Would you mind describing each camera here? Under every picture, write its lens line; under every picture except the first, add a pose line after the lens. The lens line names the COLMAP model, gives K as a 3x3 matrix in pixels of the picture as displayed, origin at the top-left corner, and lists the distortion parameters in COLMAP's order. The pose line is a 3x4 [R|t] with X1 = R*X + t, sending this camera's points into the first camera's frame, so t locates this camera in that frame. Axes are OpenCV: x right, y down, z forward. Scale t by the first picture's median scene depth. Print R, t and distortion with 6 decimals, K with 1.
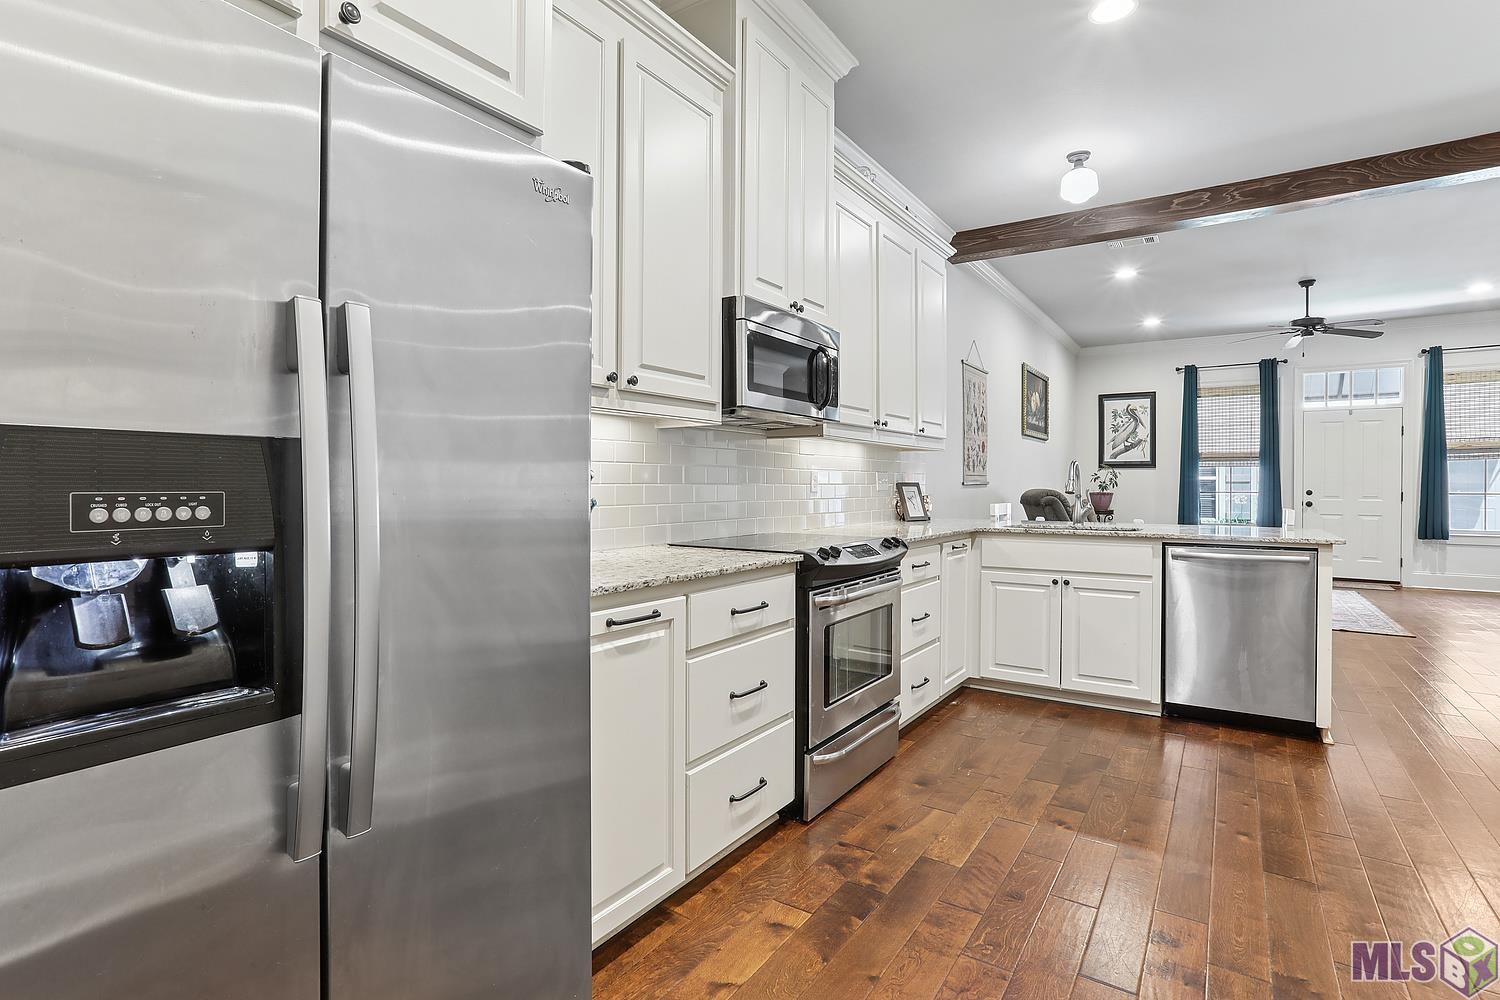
lens RADIAL K [[752.7, 0, 750.7], [0, 752.7, 490.5], [0, 0, 1]] dist [0.003657, 0.003971]
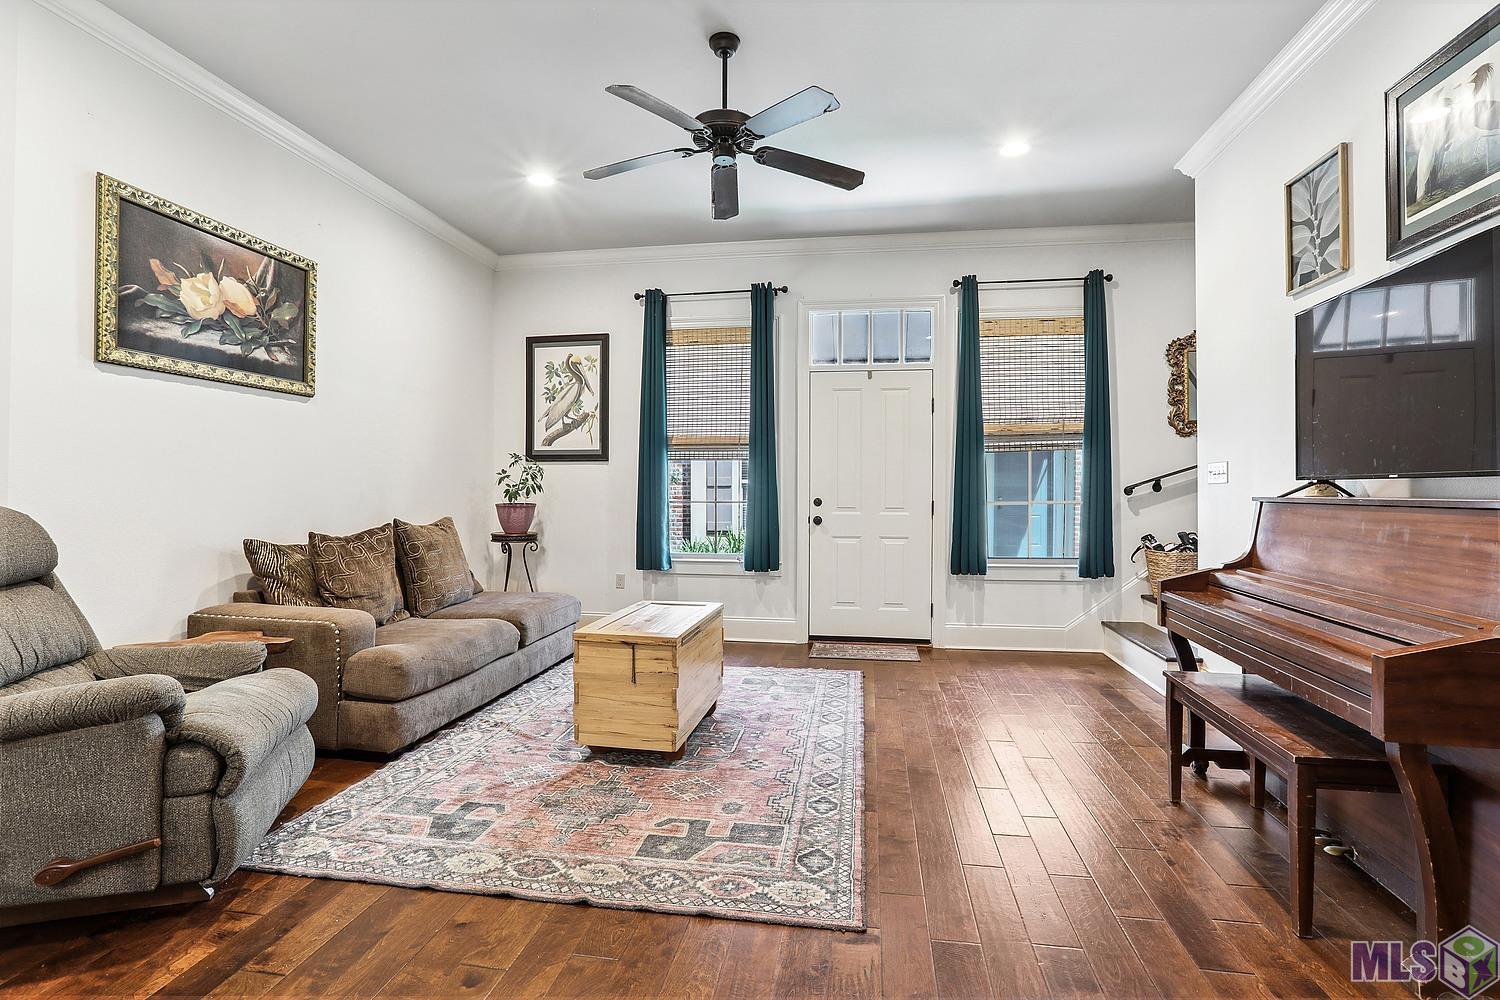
lens RADIAL K [[752.7, 0, 746.6], [0, 752.7, 494.2], [0, 0, 1]] dist [0.003657, 0.003971]
pose [[0.917422, -0.005473, 0.397878, 0.410720], [0.004888, 0.999985, 0.002485, -0.005564], [-0.397886, -0.000335, 0.917435, 0.421966]]
